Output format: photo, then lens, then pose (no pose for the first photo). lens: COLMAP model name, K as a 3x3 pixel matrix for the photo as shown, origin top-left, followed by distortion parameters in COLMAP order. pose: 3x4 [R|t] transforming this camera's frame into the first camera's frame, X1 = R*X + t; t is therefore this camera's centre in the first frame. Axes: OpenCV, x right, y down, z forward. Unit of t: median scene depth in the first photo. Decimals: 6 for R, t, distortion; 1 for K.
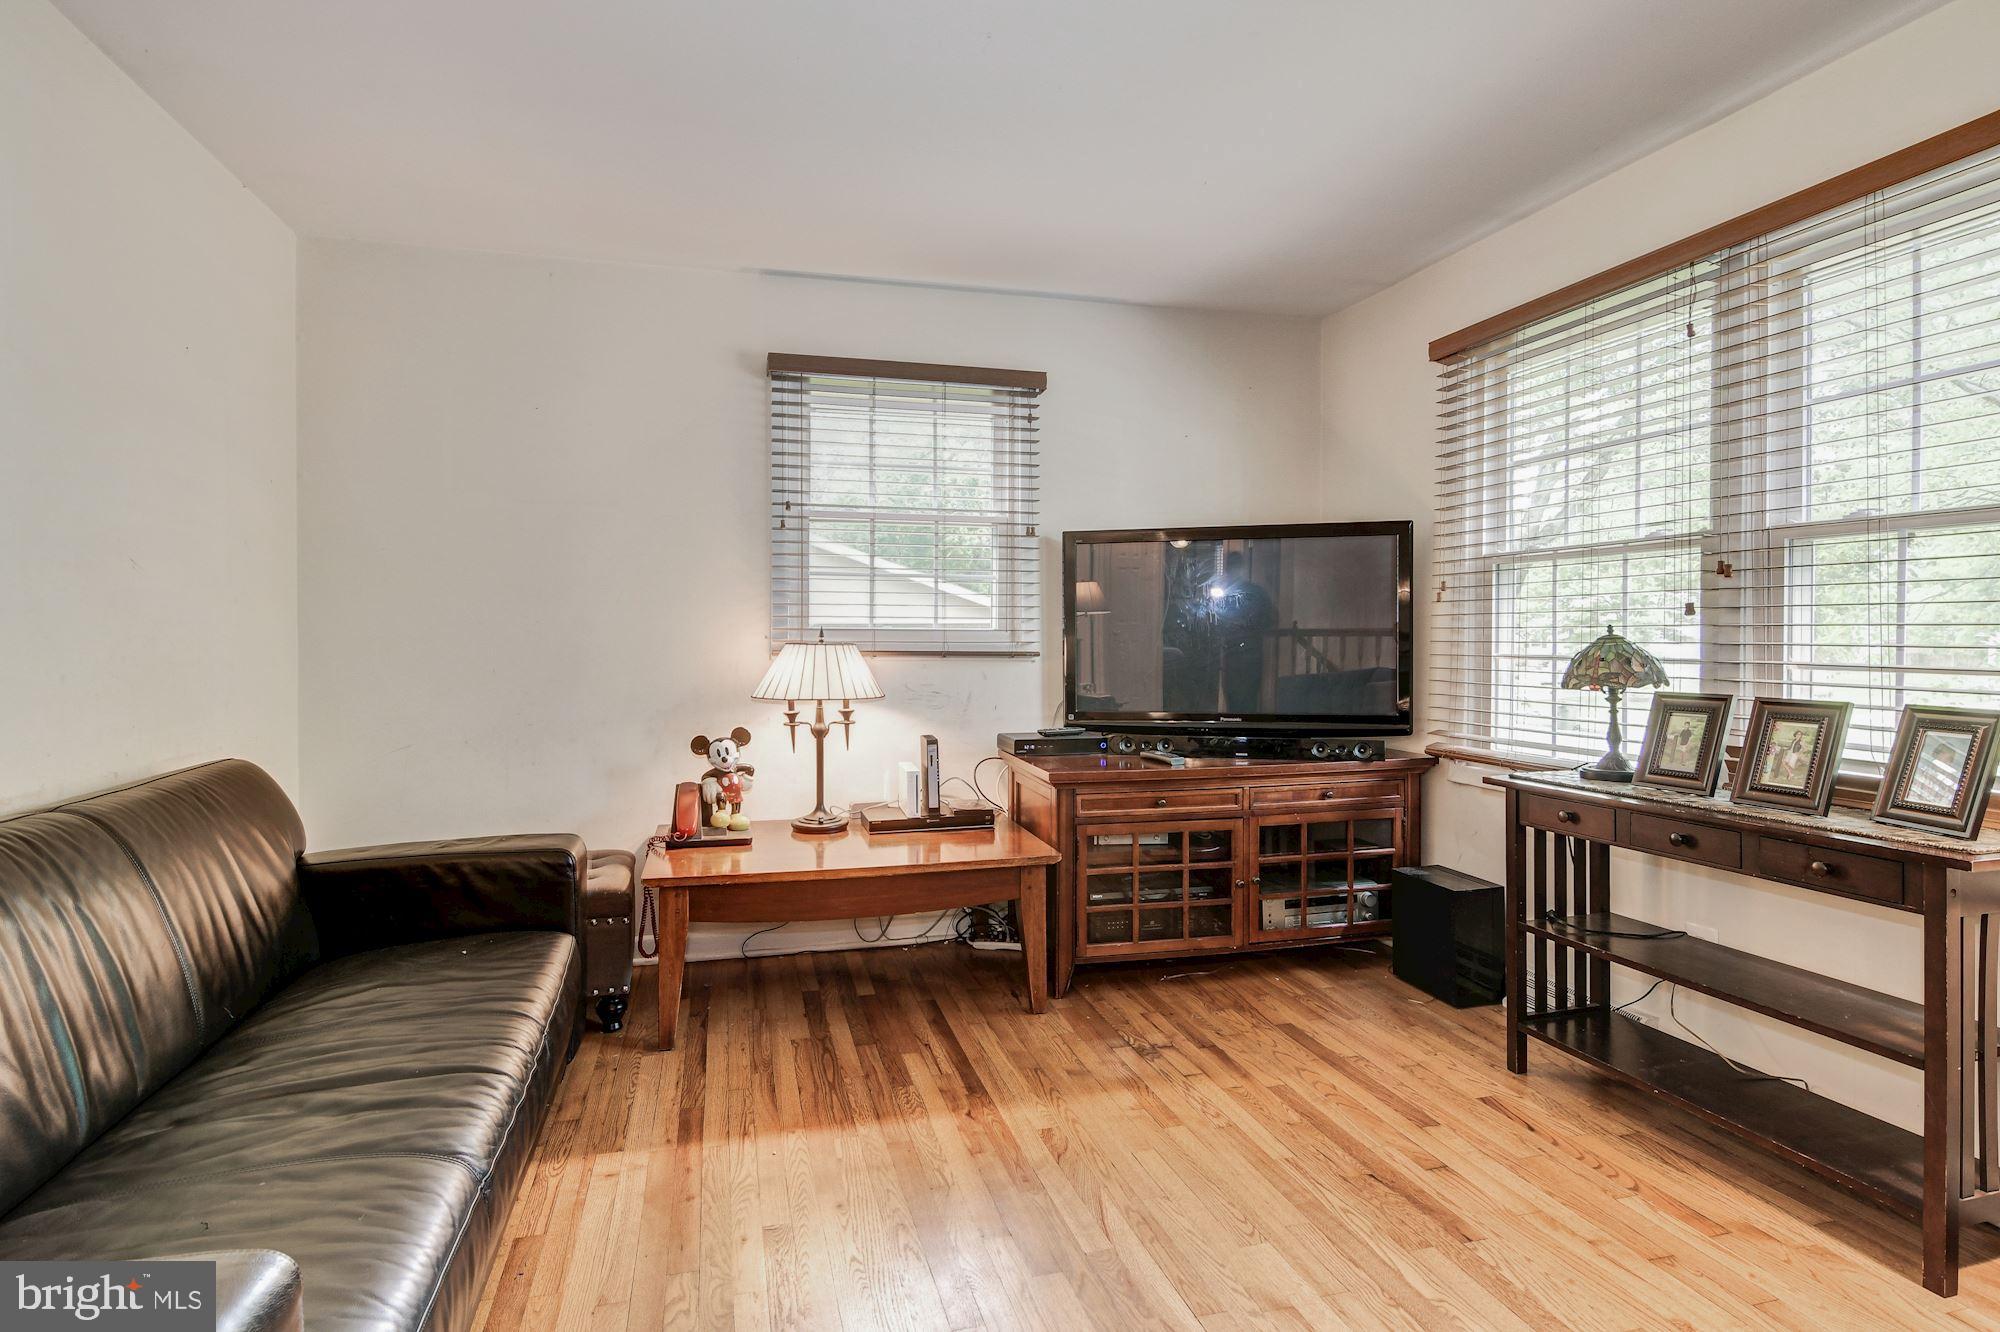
lens RADIAL K [[1047.5, 0, 982.7], [0, 1047.5, 639.5], [0, 0, 1]] dist [0.011461, -0.008538]
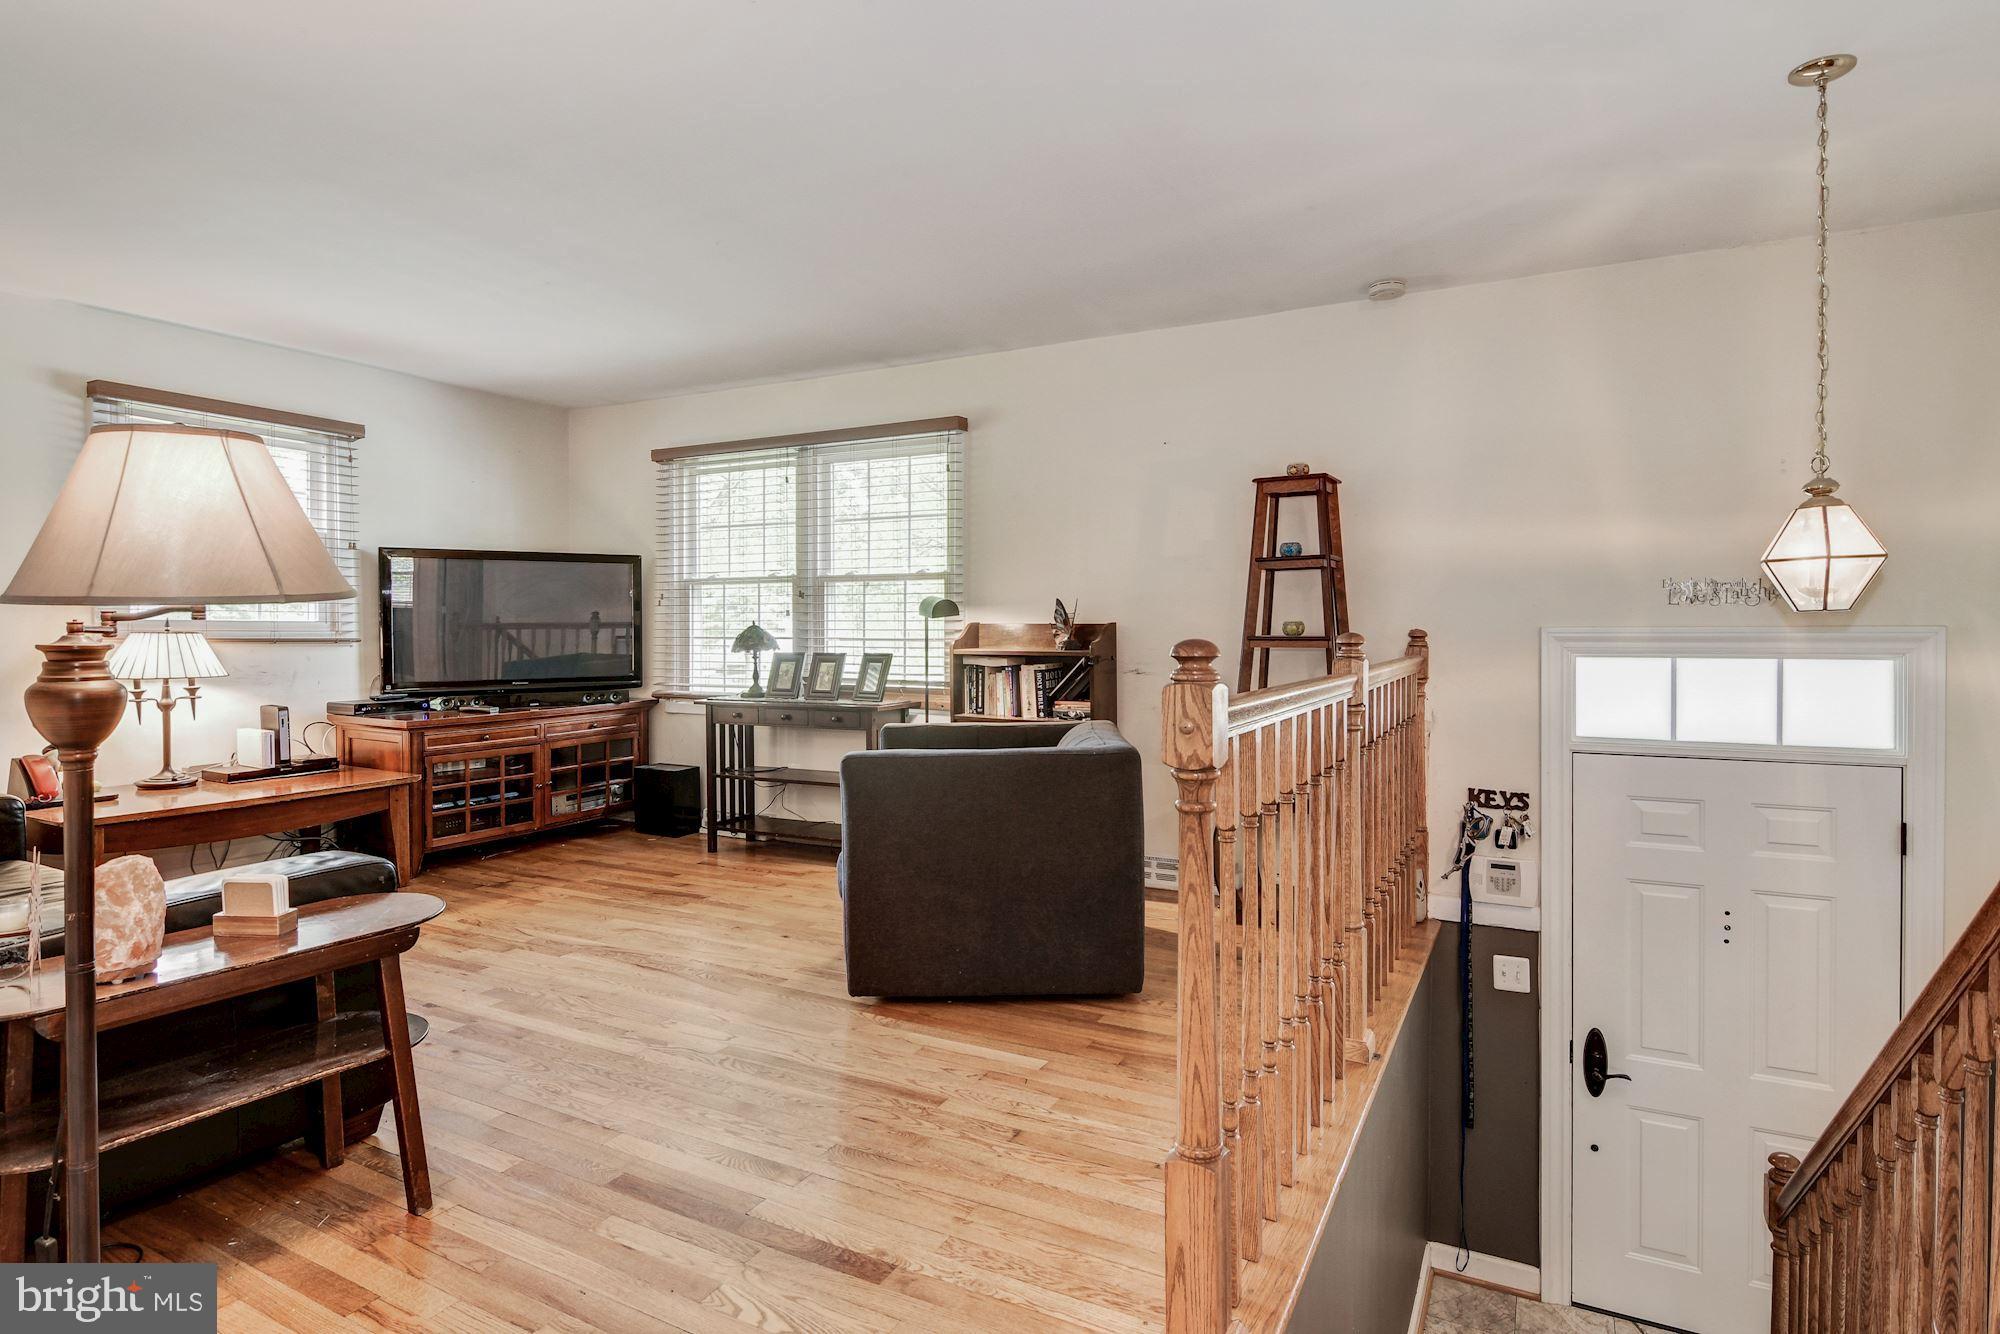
lens RADIAL K [[1047.5, 0, 1076.8], [0, 1047.5, 641.5], [0, 0, 1]] dist [0.011461, -0.008538]
pose [[0.649120, -0.010506, 0.760613, -0.462099], [0.004631, 0.999941, 0.009859, 0.008237], [-0.760672, -0.002877, 0.649130, -0.675746]]
